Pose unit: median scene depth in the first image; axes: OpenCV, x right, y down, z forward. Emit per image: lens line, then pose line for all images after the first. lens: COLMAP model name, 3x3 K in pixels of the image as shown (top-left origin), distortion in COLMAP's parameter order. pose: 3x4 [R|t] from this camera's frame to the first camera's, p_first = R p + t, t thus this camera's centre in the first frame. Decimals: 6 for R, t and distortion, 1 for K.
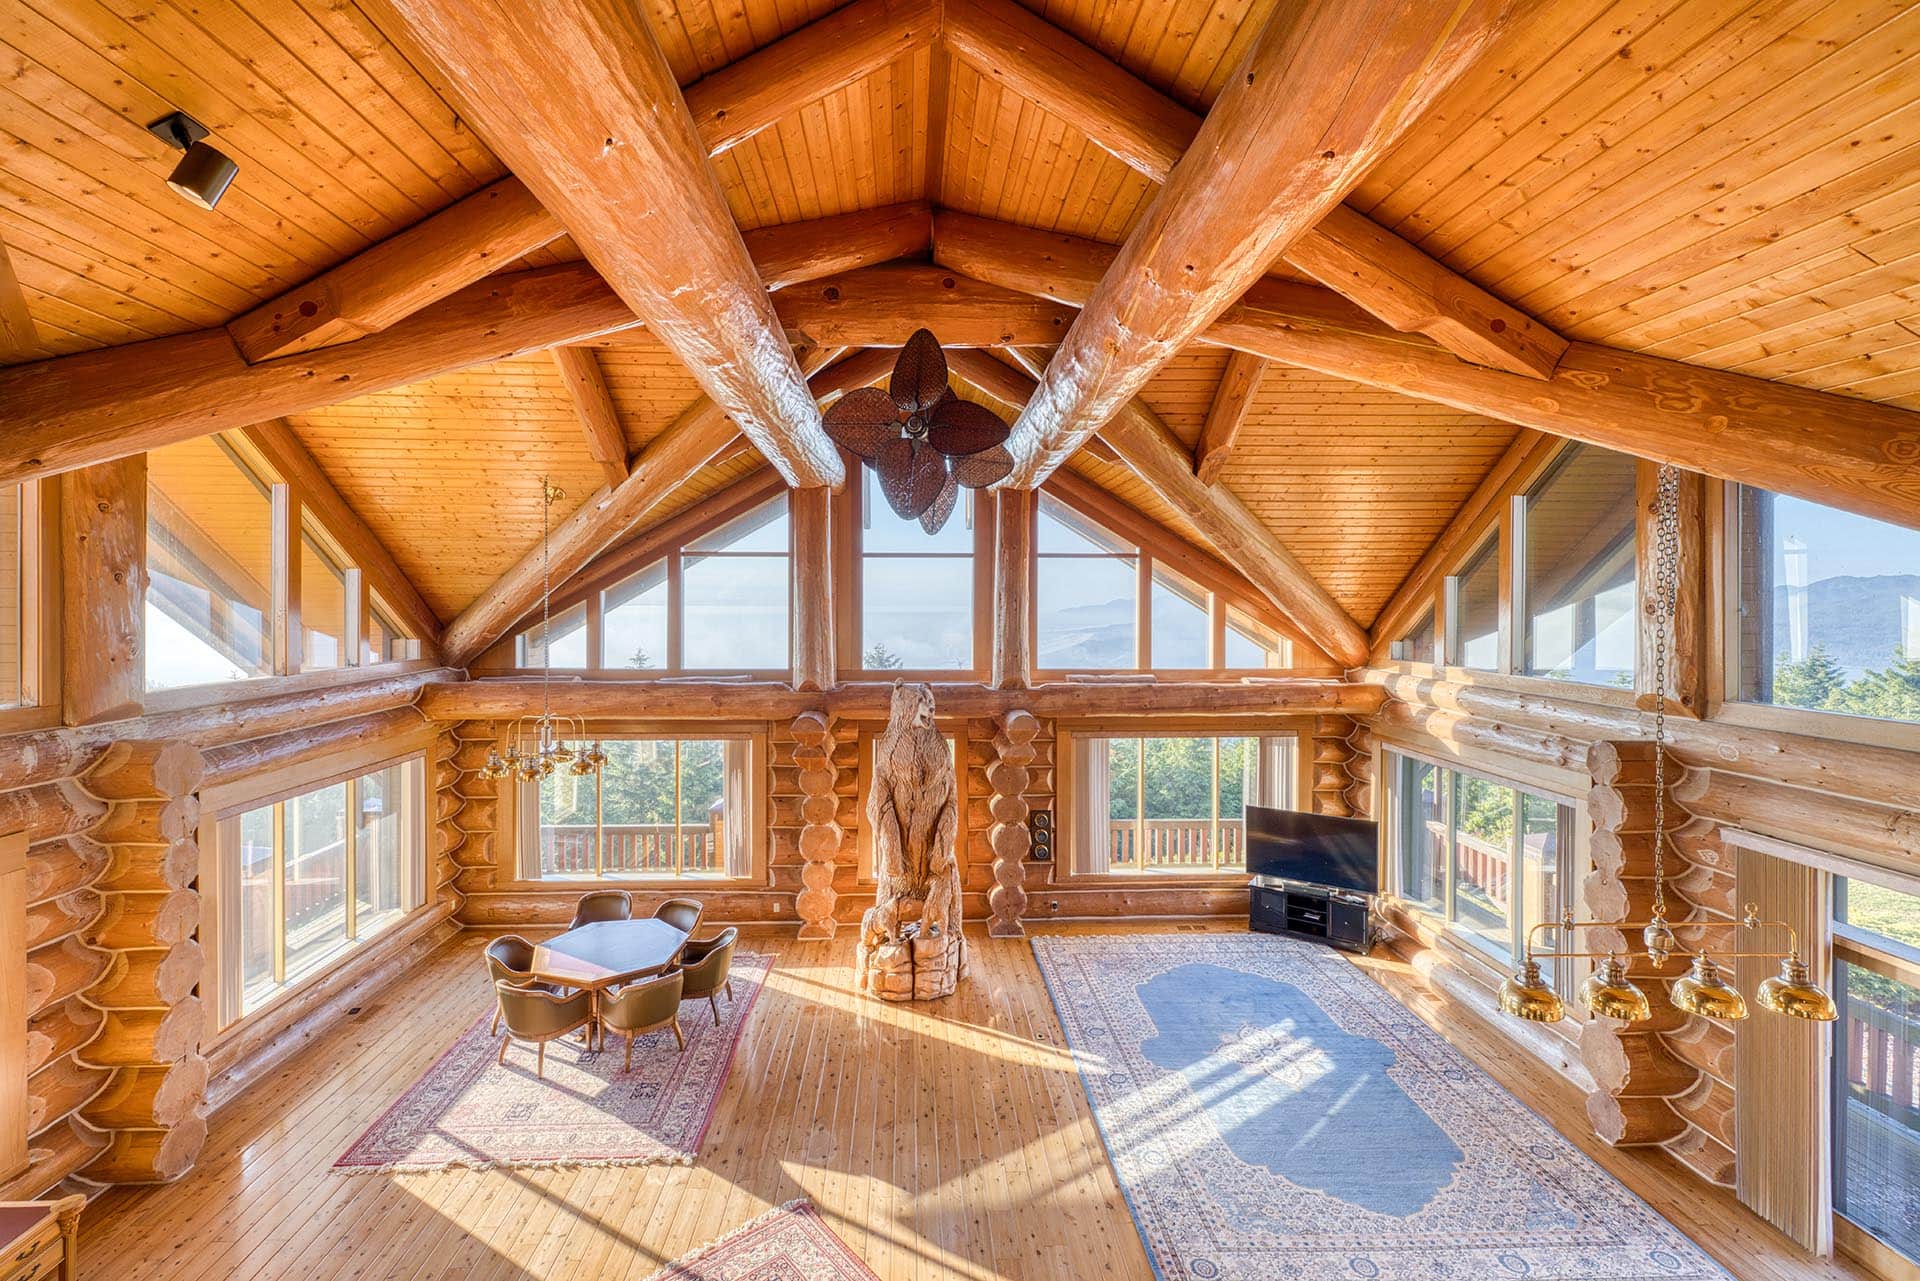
lens RADIAL K [[807.1, 0, 966.1], [0, 807.1, 607.5], [0, 0, 1]] dist [0.000091, 0.000226]
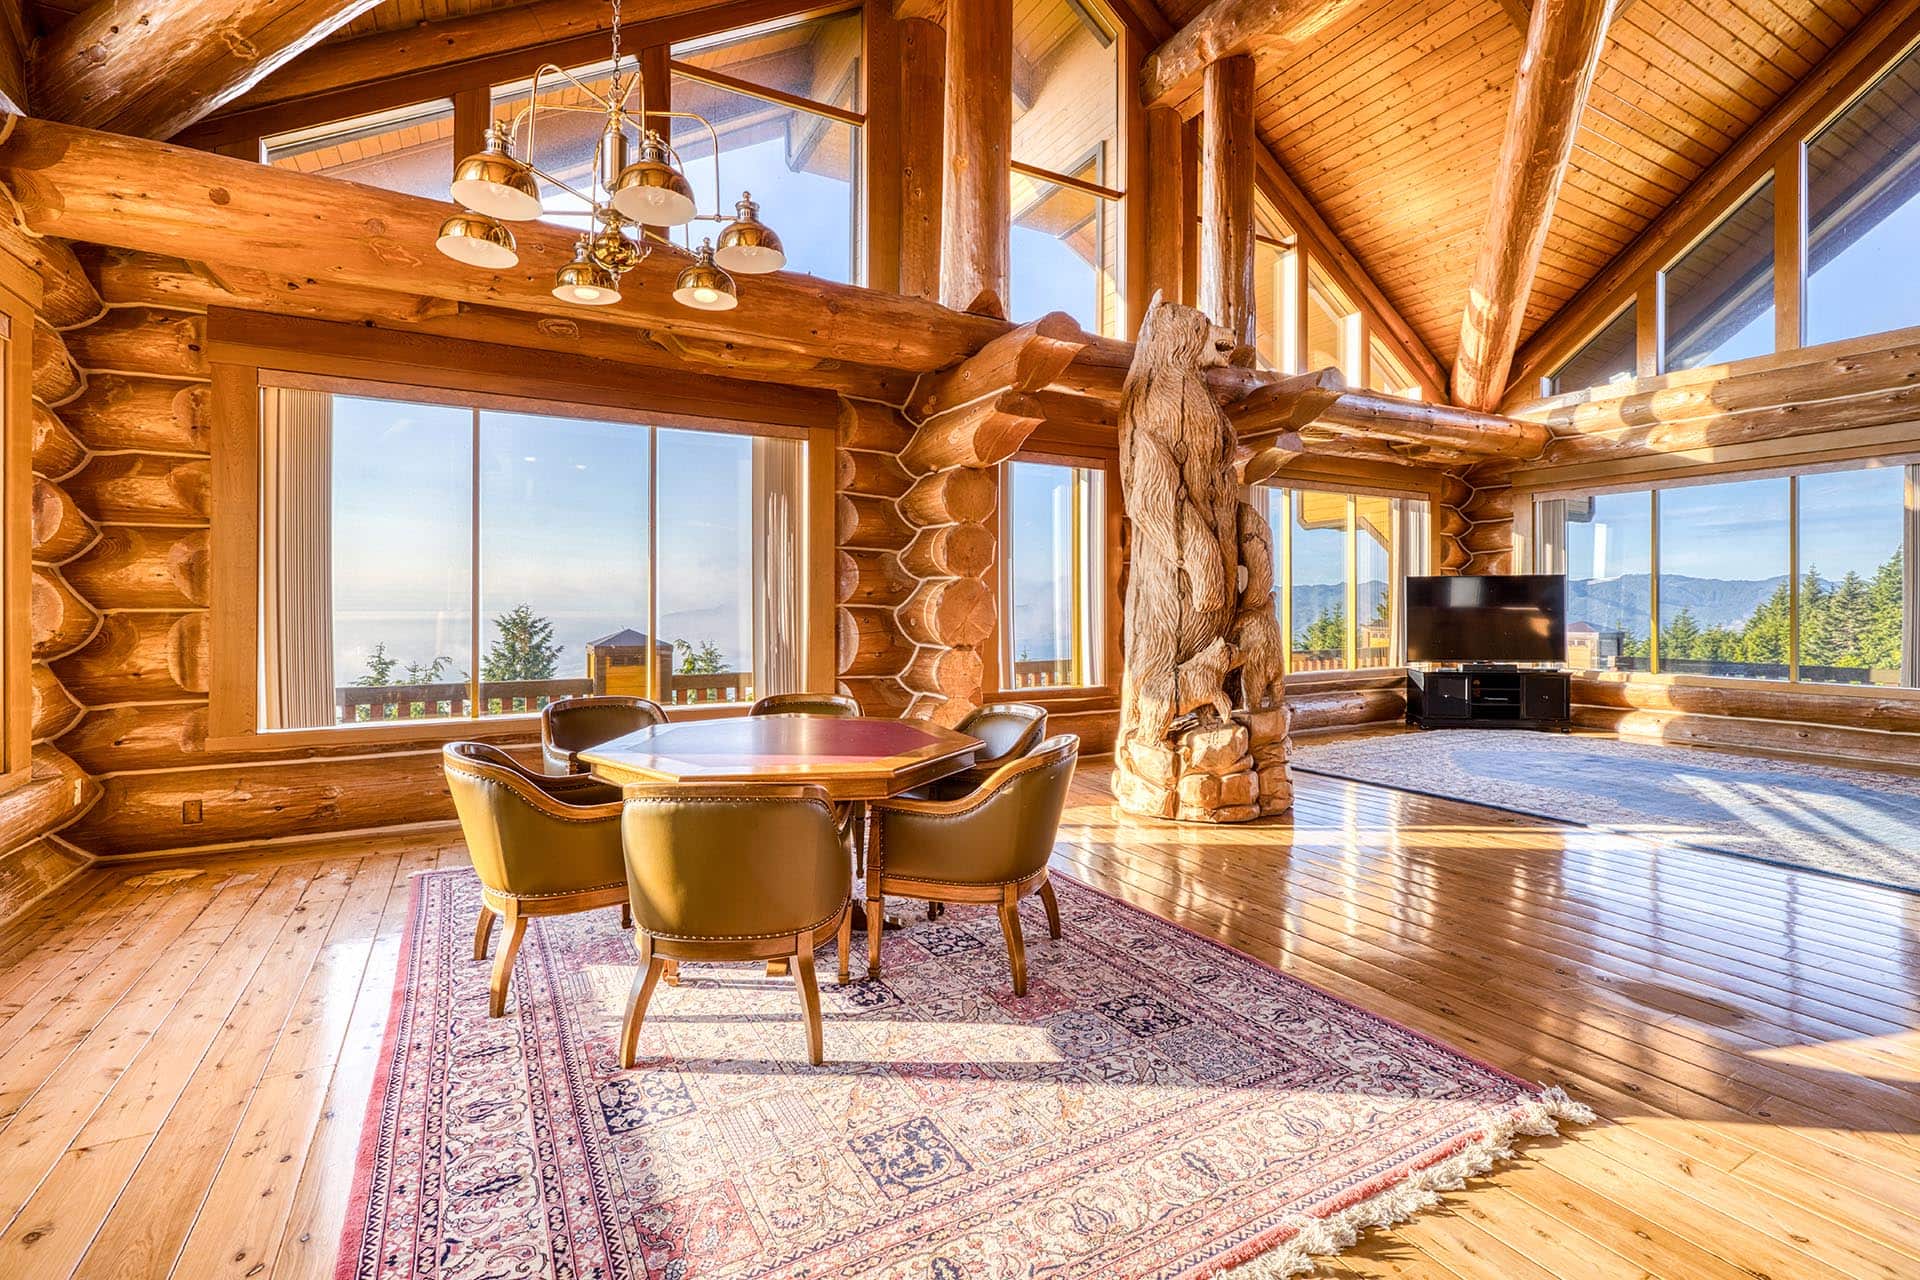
lens RADIAL K [[834.8, 0, 950.2], [0, 834.8, 592.3], [0, 0, 1]] dist [0.002998, 0.000522]
pose [[0.900493, -0.002110, 0.434866, -0.468512], [0.008545, 0.999881, -0.012842, 0.302067], [-0.434787, 0.015280, 0.900404, 0.510314]]
